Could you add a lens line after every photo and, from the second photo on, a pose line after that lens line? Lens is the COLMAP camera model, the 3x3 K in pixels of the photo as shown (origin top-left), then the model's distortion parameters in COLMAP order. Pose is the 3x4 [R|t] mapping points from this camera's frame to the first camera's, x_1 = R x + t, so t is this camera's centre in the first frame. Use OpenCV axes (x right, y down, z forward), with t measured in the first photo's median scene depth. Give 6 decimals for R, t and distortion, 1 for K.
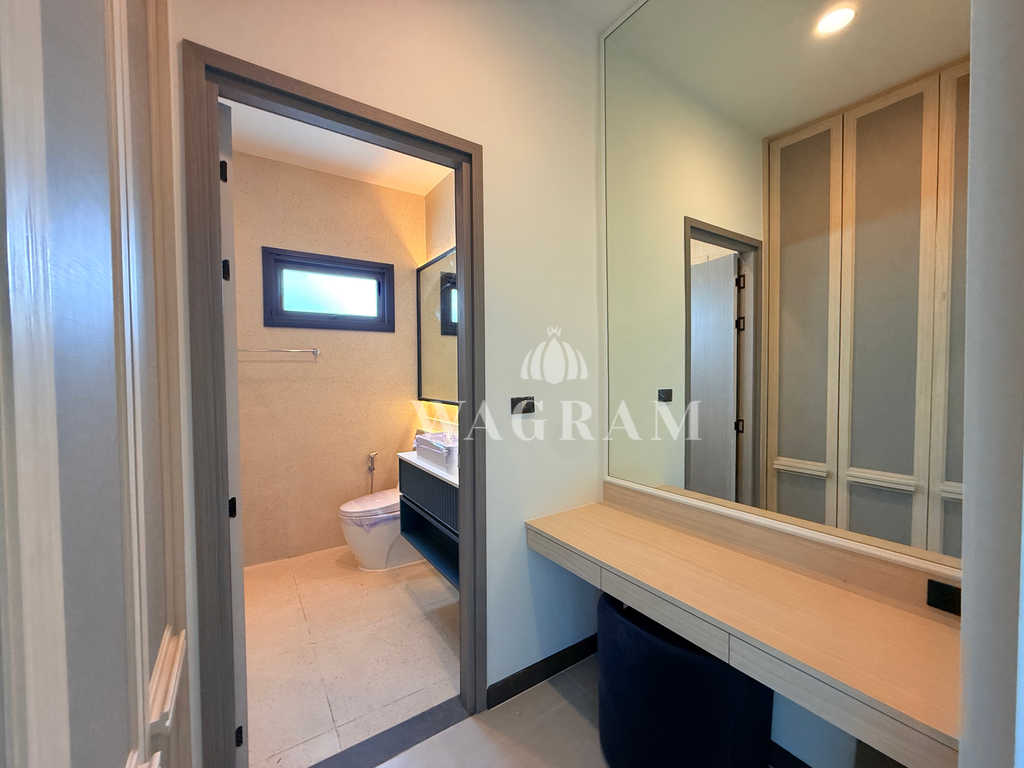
lens RADIAL K [[408.4, 0, 515.2], [0, 408.4, 386.8], [0, 0, 1]] dist [-0.002333, 0.000578]
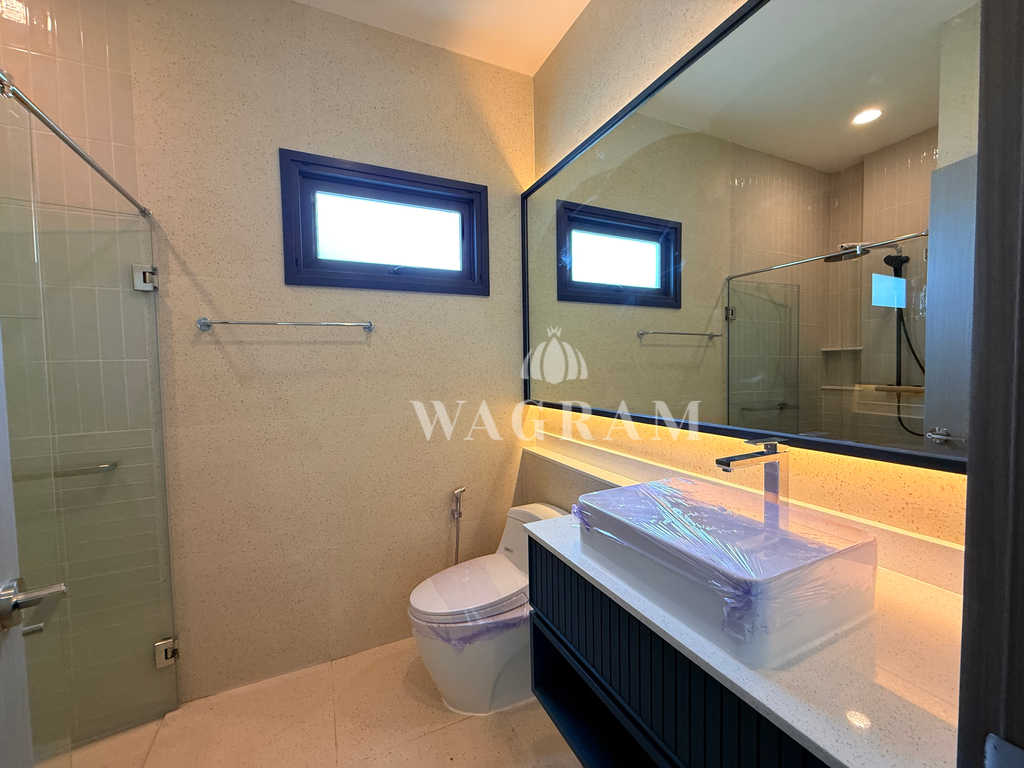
lens RADIAL K [[408.4, 0, 510.3], [0, 408.4, 383.1], [0, 0, 1]] dist [-0.002333, 0.000578]
pose [[0.988074, -0.007854, -0.153780, -0.172658], [0.008984, 0.999938, 0.006651, -0.003771], [0.153718, -0.007953, 0.988083, 0.396664]]
